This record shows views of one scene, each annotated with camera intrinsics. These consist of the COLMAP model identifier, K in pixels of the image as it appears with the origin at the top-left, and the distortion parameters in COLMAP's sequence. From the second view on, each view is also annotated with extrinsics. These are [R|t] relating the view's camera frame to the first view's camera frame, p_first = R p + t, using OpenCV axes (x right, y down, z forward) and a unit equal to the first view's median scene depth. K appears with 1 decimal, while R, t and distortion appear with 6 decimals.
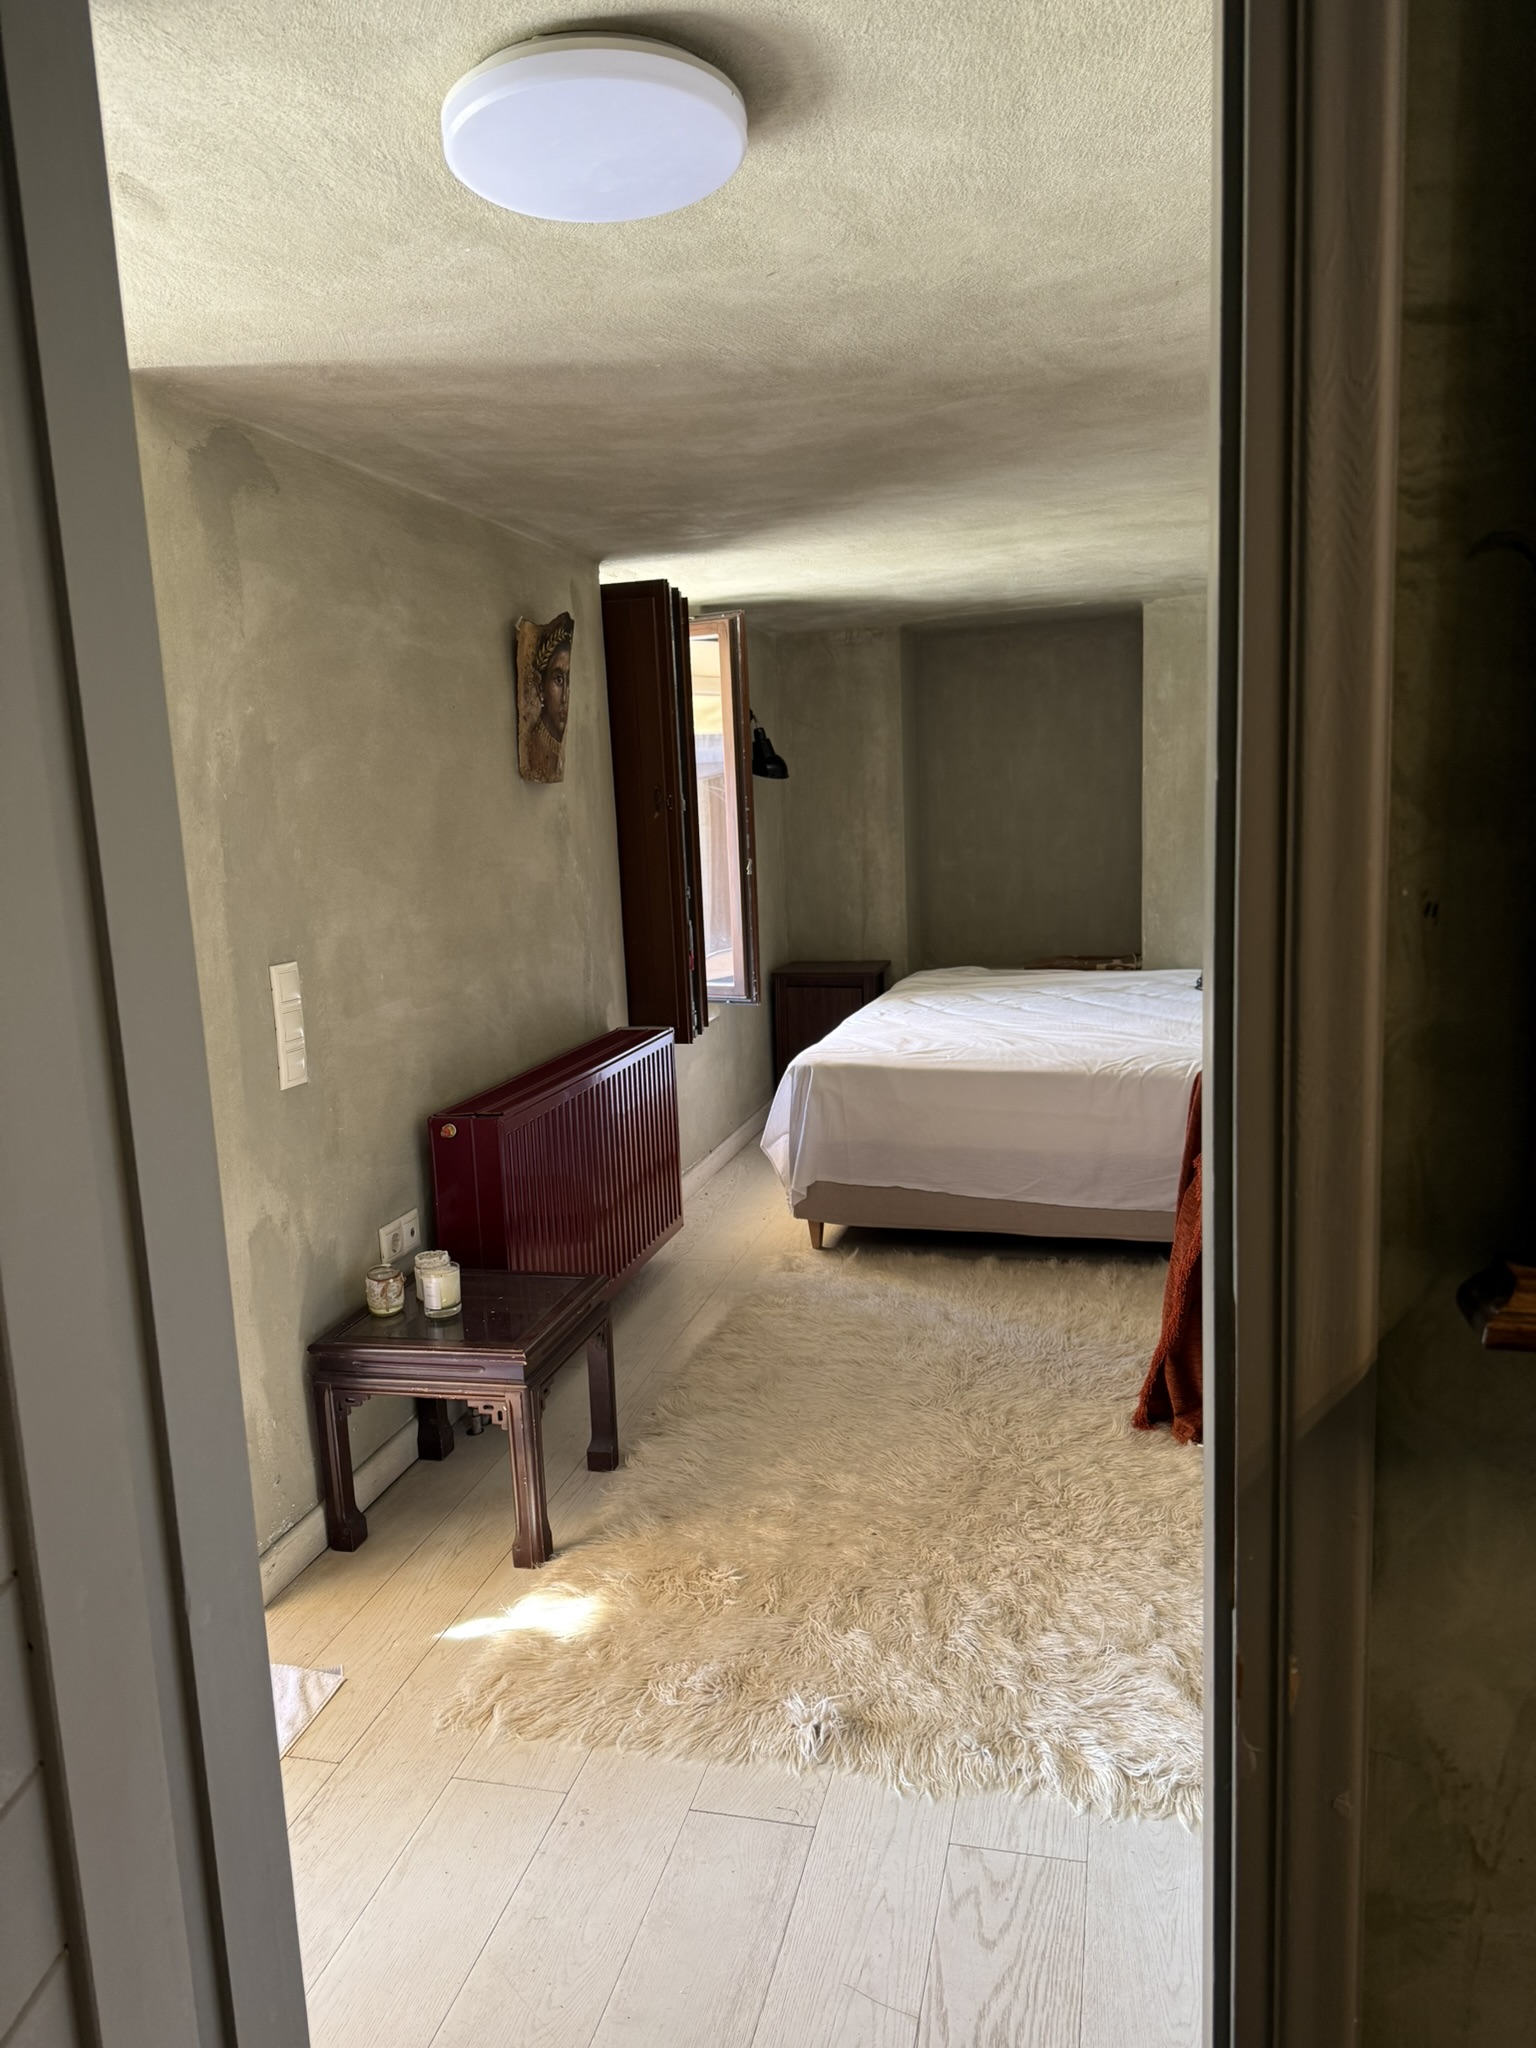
lens RADIAL K [[1426.6, 0, 768.0], [0, 1426.6, 1024.0], [0, 0, 1]] dist [-0.000334, -0.000149]
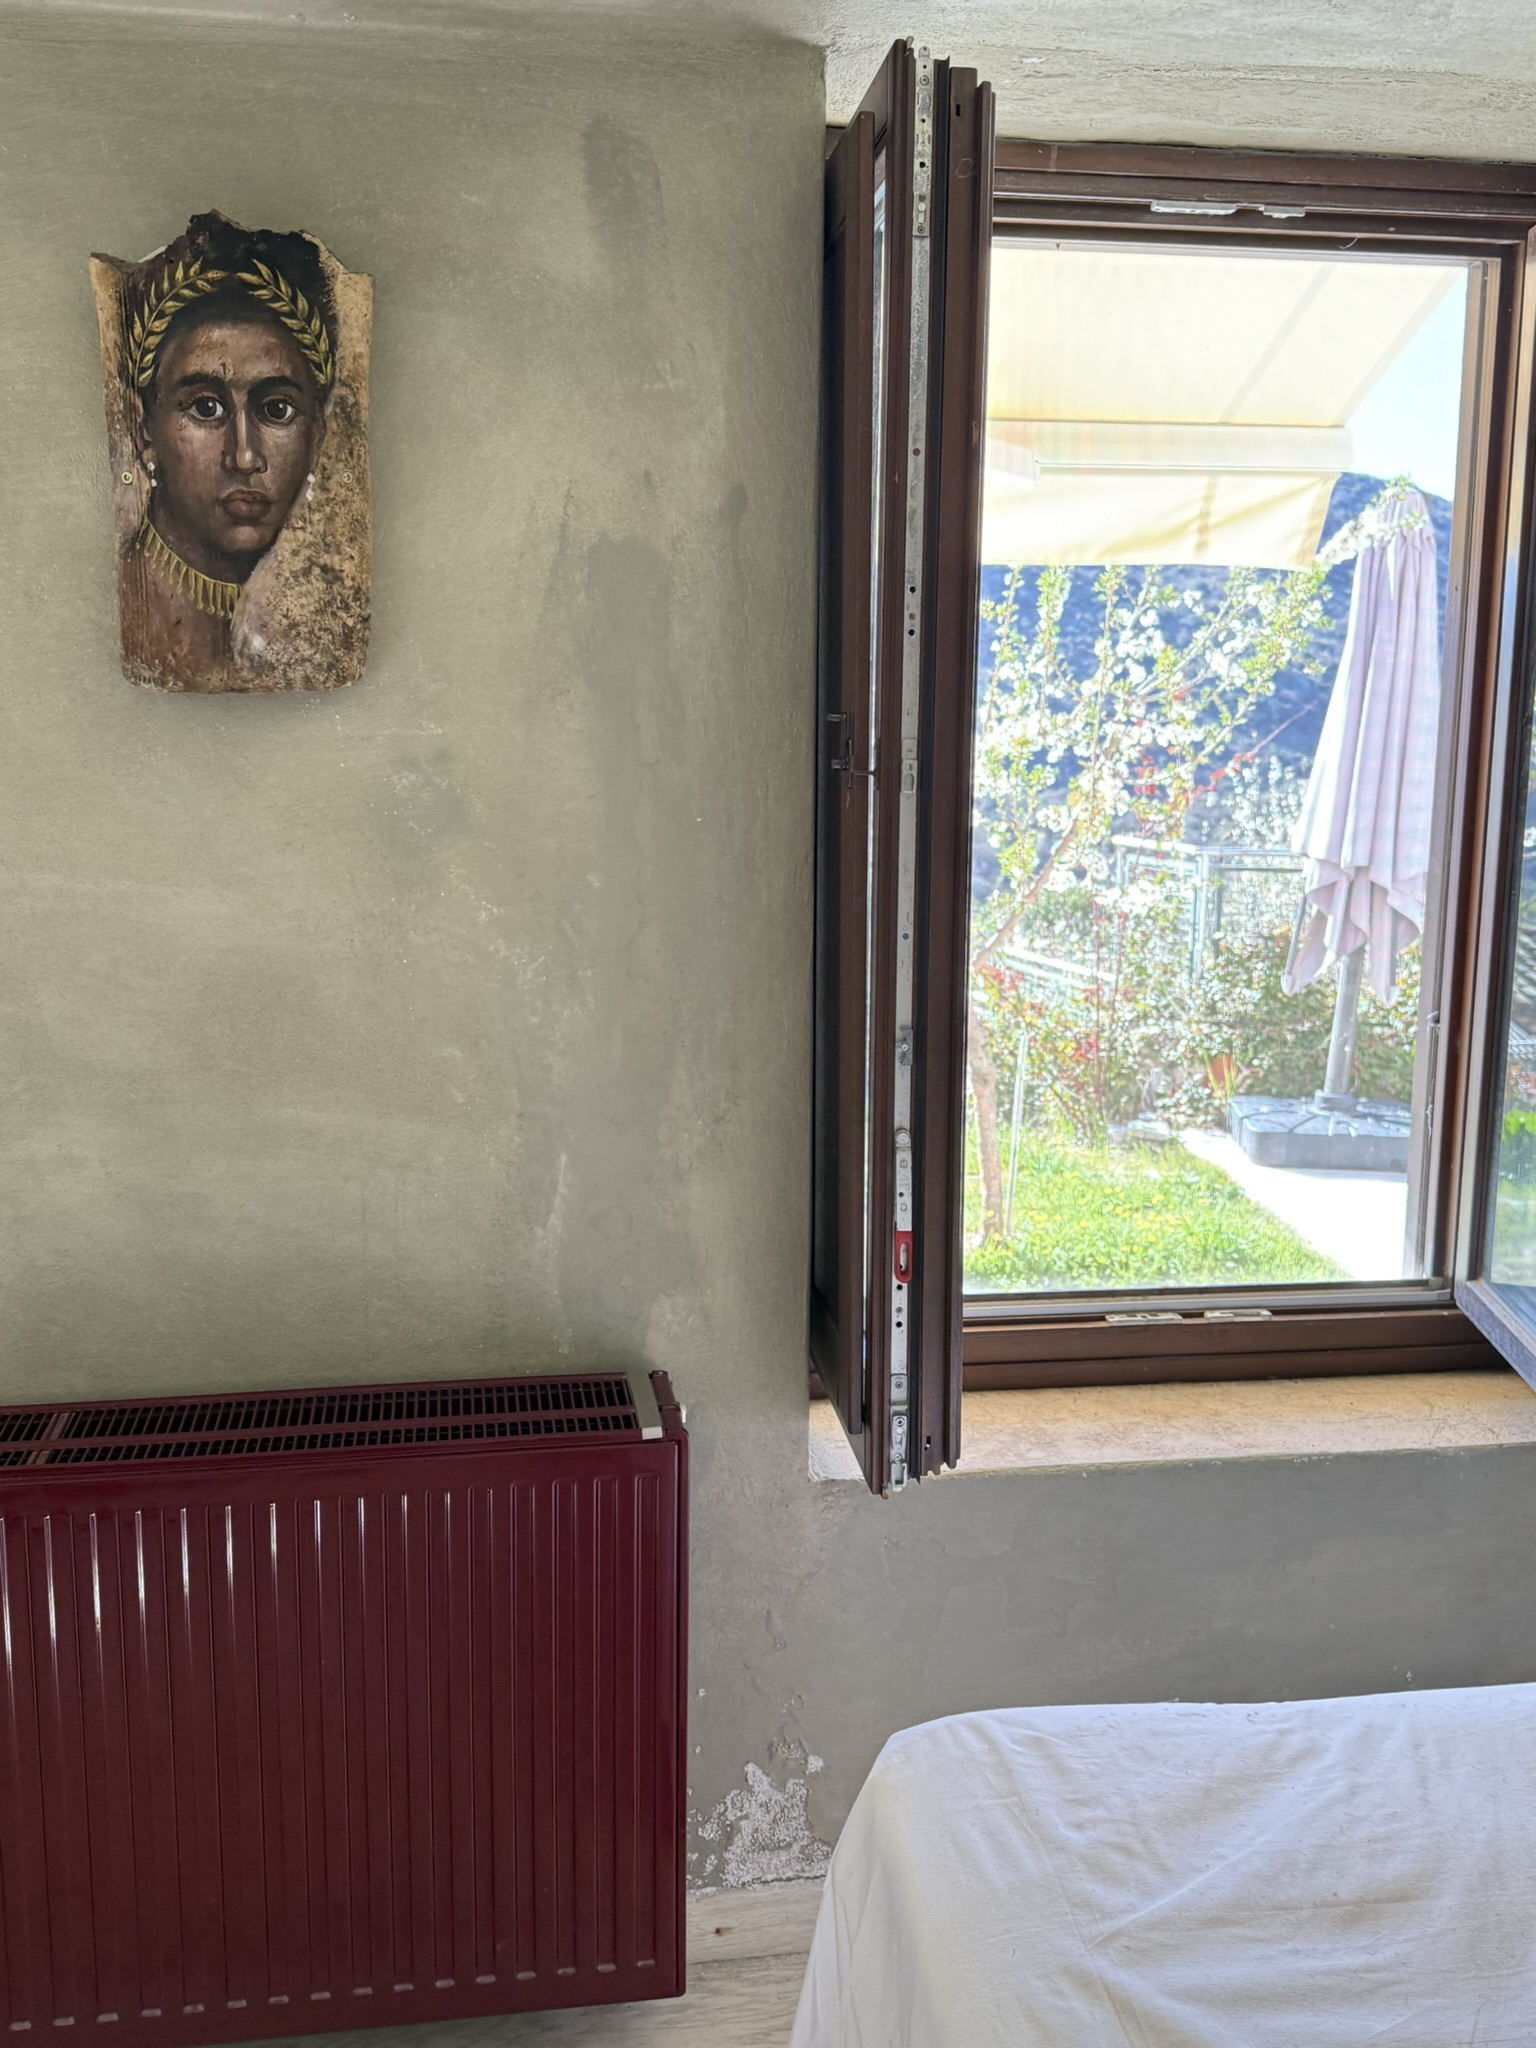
lens RADIAL K [[1838.8, 0, 768.0], [0, 1838.8, 1024.0], [0, 0, 1]] dist [-0.001136, -0.002403]
pose [[0.358591, 0.190627, -0.913824, 0.360097], [-0.169475, 0.975954, 0.137084, -0.178910], [0.917982, 0.105713, 0.382274, 0.977901]]
